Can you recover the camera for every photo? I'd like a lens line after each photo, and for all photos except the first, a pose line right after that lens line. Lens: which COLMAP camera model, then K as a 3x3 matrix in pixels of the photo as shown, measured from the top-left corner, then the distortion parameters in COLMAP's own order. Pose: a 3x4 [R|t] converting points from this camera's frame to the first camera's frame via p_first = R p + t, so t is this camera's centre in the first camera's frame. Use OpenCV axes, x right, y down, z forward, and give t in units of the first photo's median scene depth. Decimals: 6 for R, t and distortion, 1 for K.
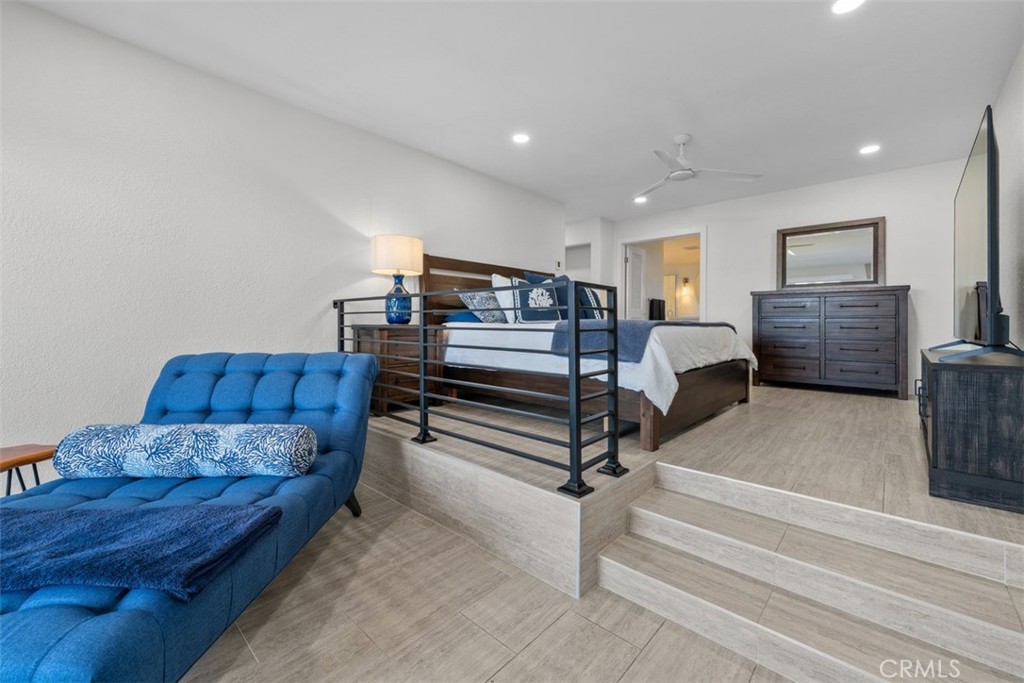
lens RADIAL K [[408.6, 0, 525.1], [0, 408.6, 319.9], [0, 0, 1]] dist [-0.003850, -0.000218]
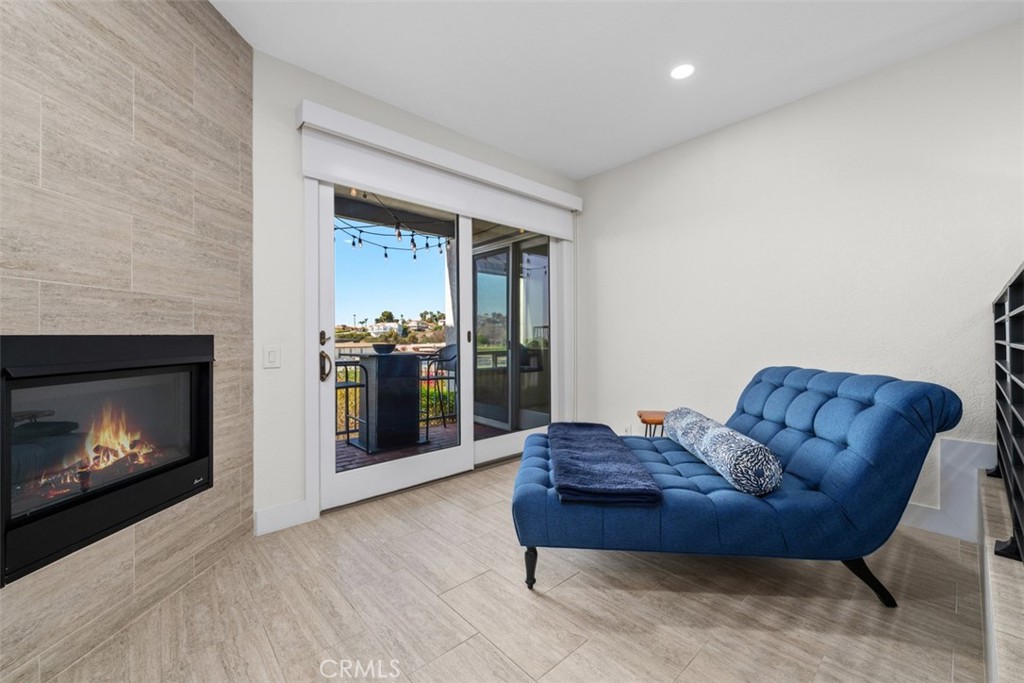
lens RADIAL K [[408.6, 0, 511.5], [0, 408.6, 335.3], [0, 0, 1]] dist [-0.003850, -0.000218]
pose [[-0.114988, -0.020007, -0.993165, 0.525747], [0.011082, 0.999709, -0.021422, 0.017672], [0.993305, -0.013470, -0.114733, 0.584801]]
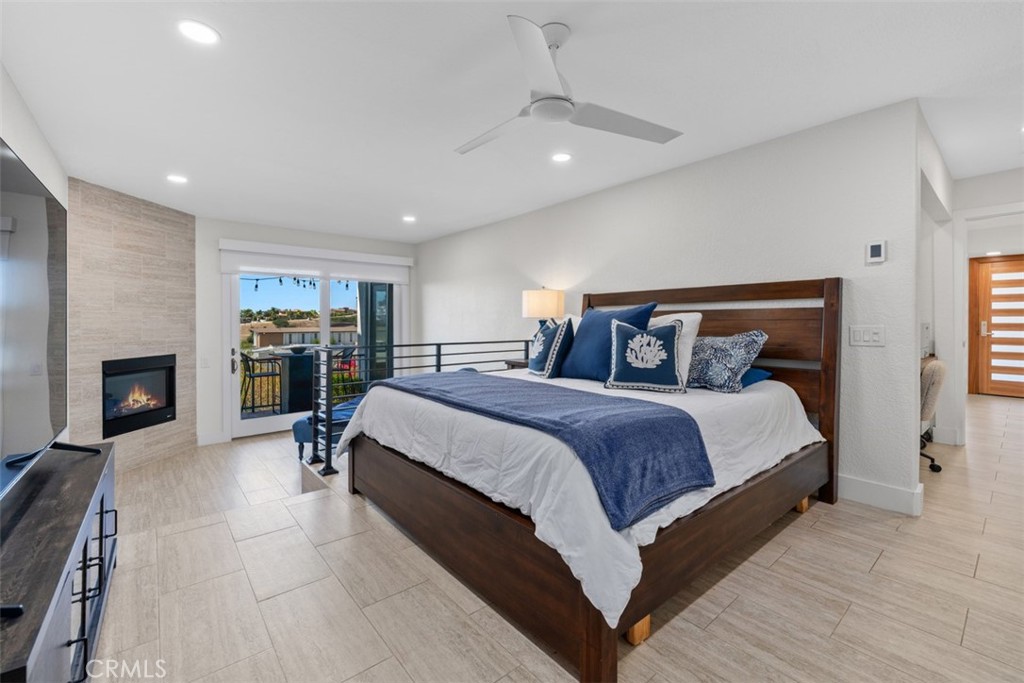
lens RADIAL K [[438.1, 0, 513.7], [0, 438.1, 326.3], [0, 0, 1]] dist [-0.002459, -0.000279]
pose [[-0.142315, -0.004886, -0.989809, 2.001598], [0.002331, 0.999983, -0.005271, -0.178901], [0.989819, -0.003057, -0.142301, 2.218165]]
